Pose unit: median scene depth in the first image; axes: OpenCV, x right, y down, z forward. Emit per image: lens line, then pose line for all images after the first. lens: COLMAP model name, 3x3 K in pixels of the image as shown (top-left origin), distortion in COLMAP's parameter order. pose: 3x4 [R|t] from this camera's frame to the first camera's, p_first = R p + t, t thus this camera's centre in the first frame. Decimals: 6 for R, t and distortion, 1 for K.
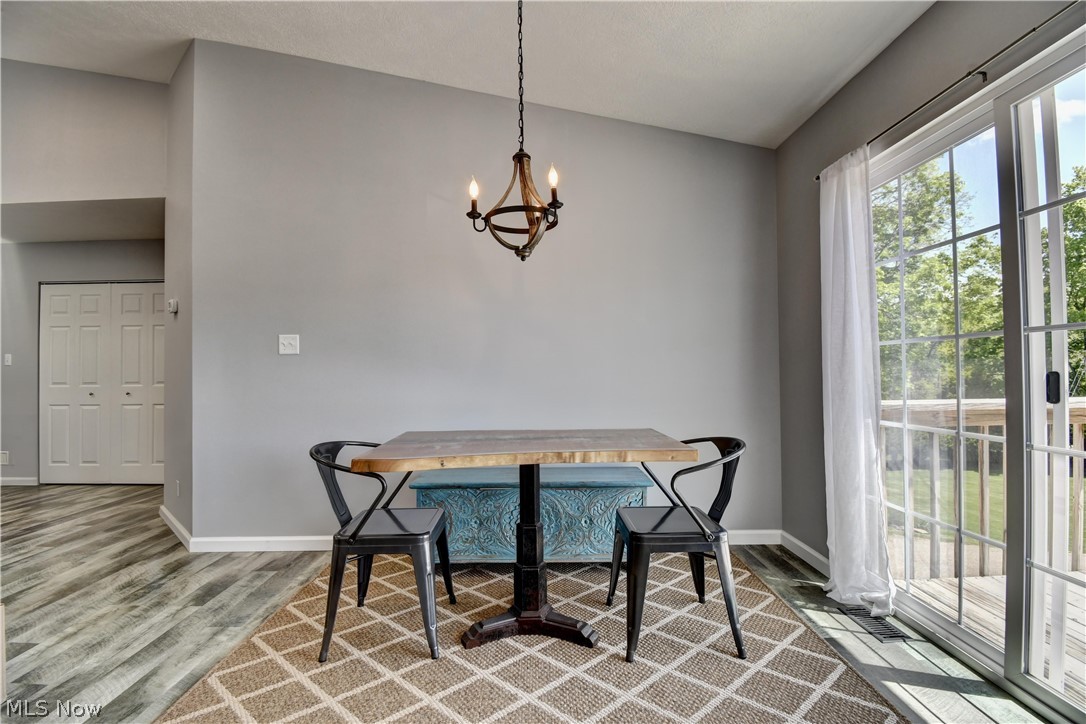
lens RADIAL K [[480.2, 0, 543.0], [0, 480.2, 362.0], [0, 0, 1]] dist [0.002503, -0.019185]
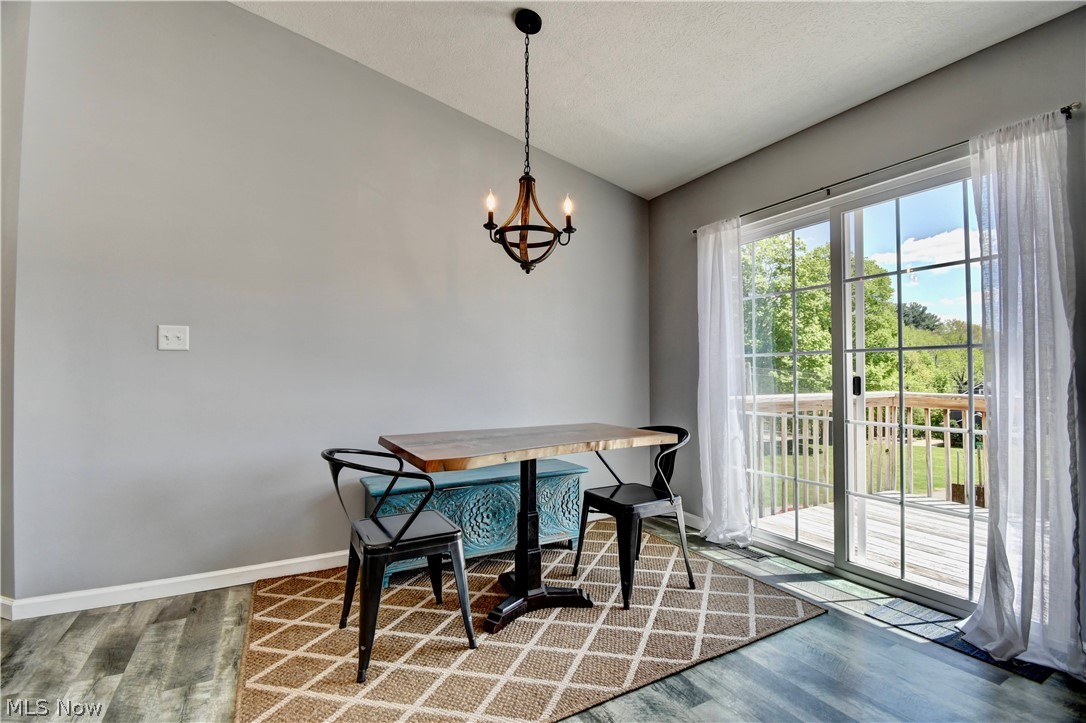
lens RADIAL K [[490.2, 0, 543.0], [0, 490.2, 361.5], [0, 0, 1]] dist [-0.000666, -0.017451]
pose [[0.880108, 0.020003, 0.474351, -0.550551], [-0.016277, 0.999796, -0.011961, 0.004500], [-0.474494, 0.002806, 0.880254, -0.009327]]
